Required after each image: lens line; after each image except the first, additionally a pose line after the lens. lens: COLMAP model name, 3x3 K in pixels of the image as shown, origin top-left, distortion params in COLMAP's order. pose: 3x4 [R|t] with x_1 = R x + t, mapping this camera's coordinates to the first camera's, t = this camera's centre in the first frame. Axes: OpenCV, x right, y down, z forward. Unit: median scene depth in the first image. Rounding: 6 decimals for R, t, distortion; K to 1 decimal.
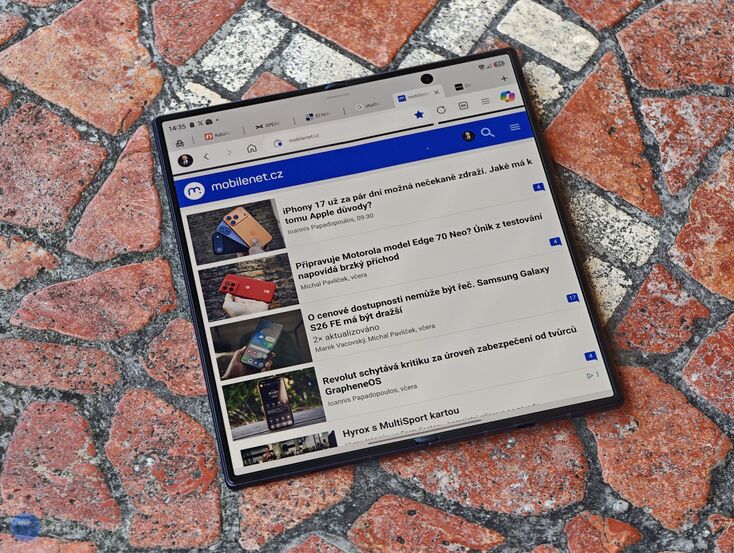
lens RADIAL K [[2094.9, 0, 363.2], [0, 2094.9, 282.3], [0, 0, 1]] dist [0.365727, 0.000000]
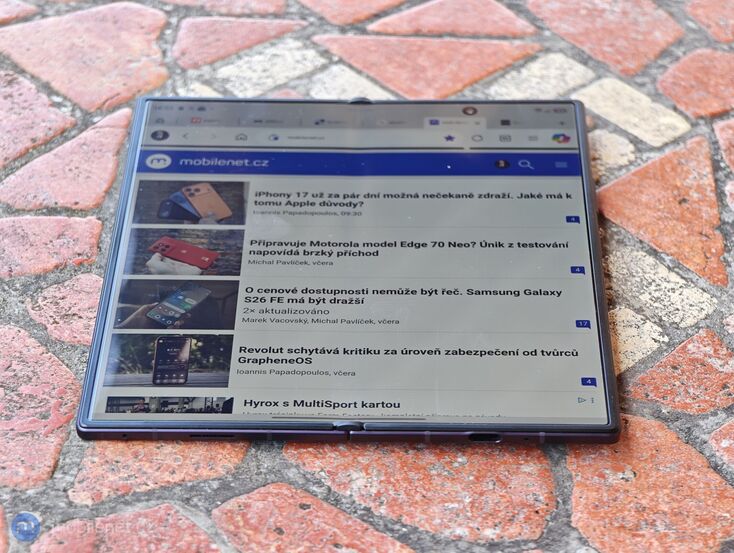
lens RADIAL K [[2094.9, 0, 369.6], [0, 2094.9, 279.3], [0, 0, 1]] dist [0.365727, 0.000000]
pose [[0.972554, 0.160661, -0.168308, 0.149516], [-0.212407, 0.908320, -0.360330, 0.284516], [0.094986, 0.386190, 0.917516, 0.277917]]
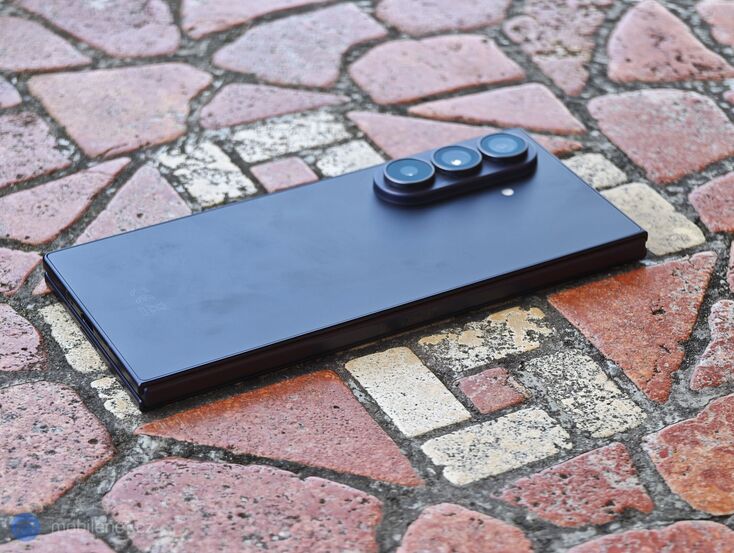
lens RADIAL K [[2094.9, 0, 369.6], [0, 2094.9, 280.5], [0, 0, 1]] dist [0.365727, 0.000000]
pose [[0.874013, 0.251128, -0.415975, 0.348319], [-0.413567, 0.833875, -0.365534, 0.238041], [0.255076, 0.491515, 0.832676, 0.384541]]
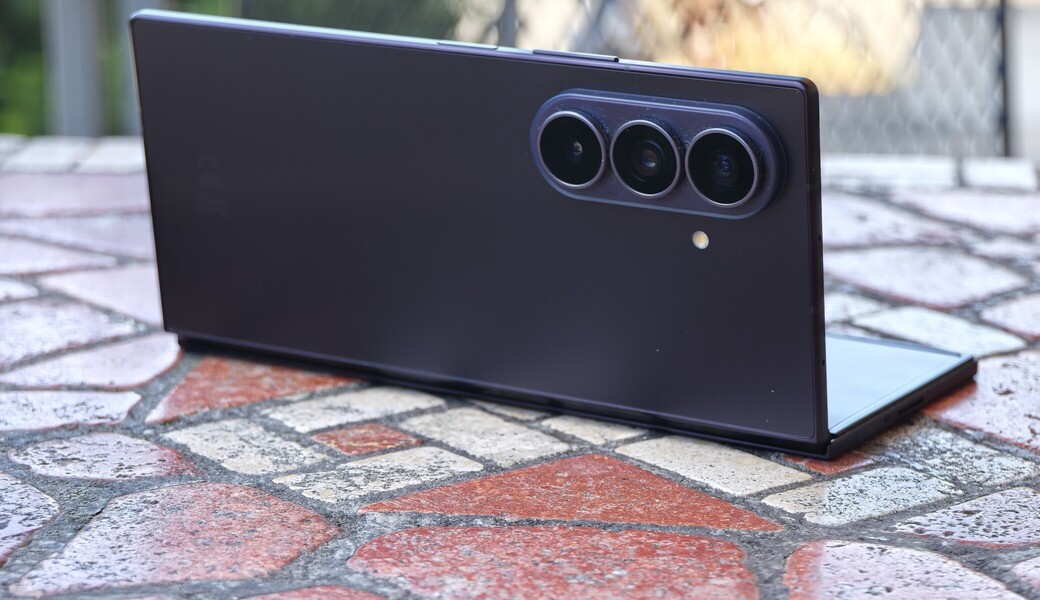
lens RADIAL K [[2945.4, 0, 517.9], [0, 2945.4, 299.5], [0, 0, 1]] dist [0.347237, 0.000000]
pose [[0.945949, 0.064062, -0.317925, 0.252641], [-0.274644, 0.679597, -0.680234, 0.486134], [0.172484, 0.730783, 0.660459, 0.486533]]
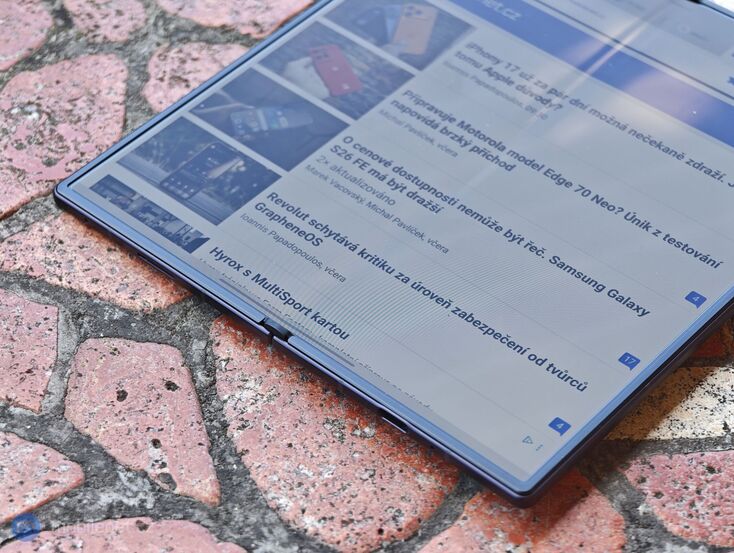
lens RADIAL K [[2094.9, 0, 371.3], [0, 2094.9, 277.1], [0, 0, 1]] dist [0.365727, 0.000000]
pose [[0.586914, 0.585367, -0.559354, 0.373719], [-0.704588, 0.709609, 0.003306, 0.039876], [0.398858, 0.392174, 0.828922, 0.464085]]
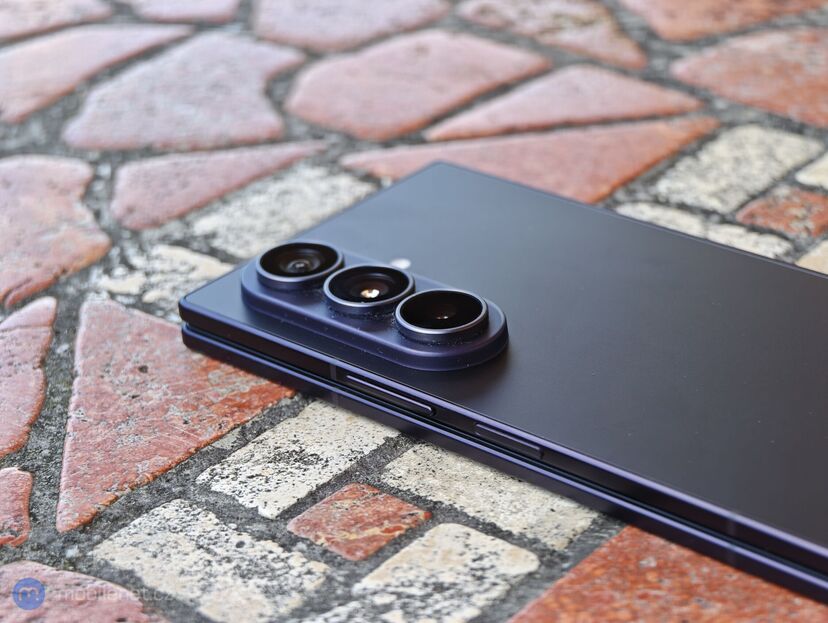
lens RADIAL K [[2363.2, 0, 419.6], [0, 2363.2, 305.4], [0, 0, 1]] dist [0.365727, 0.000000]
pose [[0.992013, -0.016405, -0.125066, 0.049211], [-0.052651, 0.847146, -0.528745, 0.219703], [0.114623, 0.531106, 0.839516, 0.586359]]
